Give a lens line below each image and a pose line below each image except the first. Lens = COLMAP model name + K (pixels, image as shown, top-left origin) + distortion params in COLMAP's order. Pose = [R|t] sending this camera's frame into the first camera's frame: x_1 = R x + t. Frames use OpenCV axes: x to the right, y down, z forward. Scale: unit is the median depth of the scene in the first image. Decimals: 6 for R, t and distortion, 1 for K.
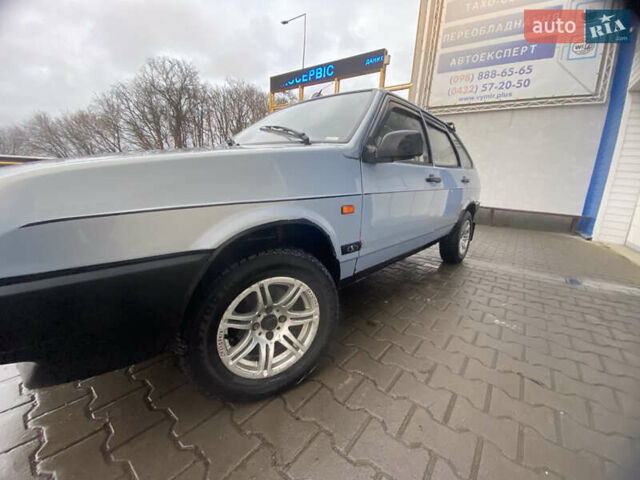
lens RADIAL K [[259.4, 0, 320.9], [0, 259.4, 238.5], [0, 0, 1]] dist [0.014334, -0.017248]
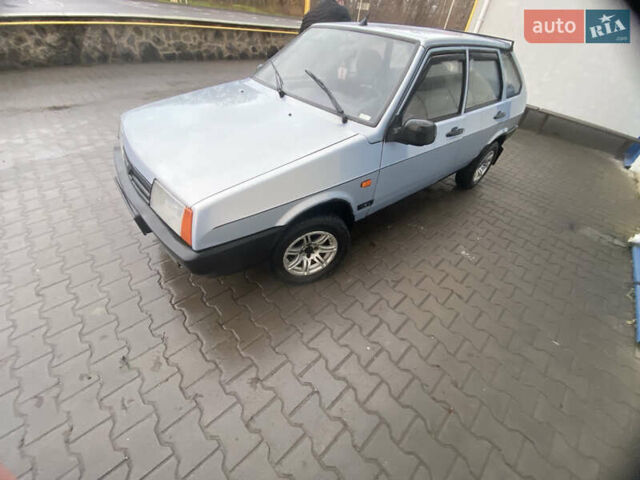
lens RADIAL K [[259.4, 0, 320.9], [0, 259.4, 238.5], [0, 0, 1]] dist [0.014334, -0.017248]
pose [[0.989150, 0.129986, -0.068451, -0.001269], [-0.082395, 0.876634, 0.474051, -0.131855], [0.121627, -0.463267, 0.877833, -0.112789]]
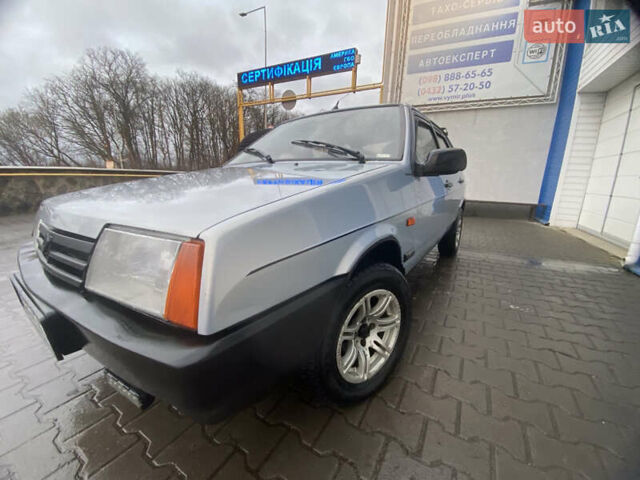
lens RADIAL K [[259.4, 0, 320.9], [0, 259.4, 238.5], [0, 0, 1]] dist [0.014334, -0.017248]
pose [[0.990150, -0.063151, 0.124959, -0.109192], [0.060887, 0.997905, 0.021859, -0.023221], [-0.126078, -0.014036, 0.991921, -0.015197]]
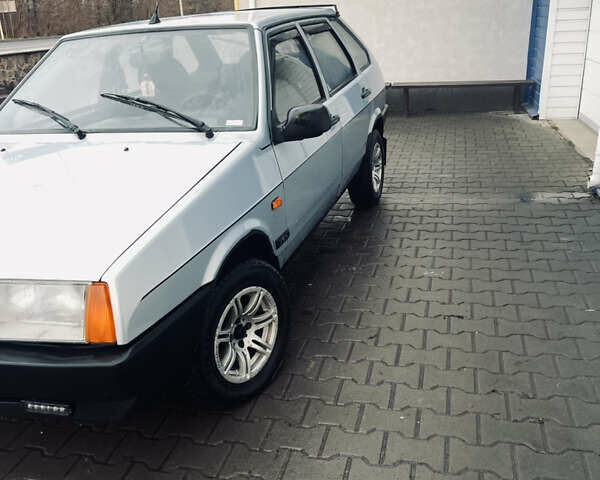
lens RADIAL K [[604.4, 0, 300.0], [0, 604.4, 240.0], [0, 0, 1]] dist [0.113628, -0.269096]
pose [[0.906830, -0.240088, 0.346434, -0.164546], [0.187995, 0.966020, 0.177380, -0.095680], [-0.377249, -0.095726, 0.921151, -0.296091]]
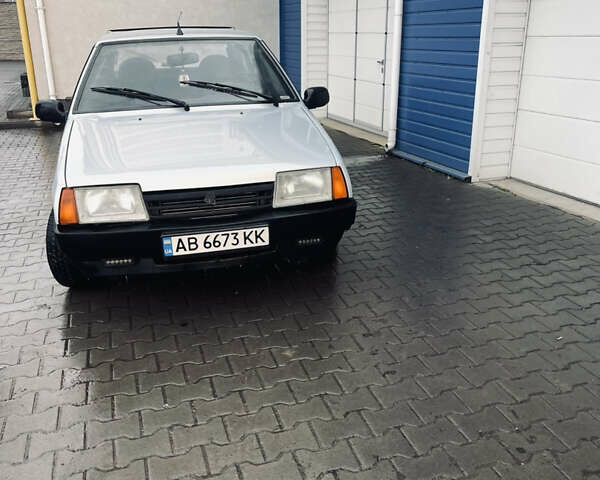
lens RADIAL K [[604.4, 0, 300.0], [0, 604.4, 240.0], [0, 0, 1]] dist [0.113628, -0.269096]
pose [[0.565820, -0.329002, 0.756046, -0.777566], [0.215244, 0.944086, 0.249742, -0.135277], [-0.795938, 0.021425, 0.604999, -0.304407]]
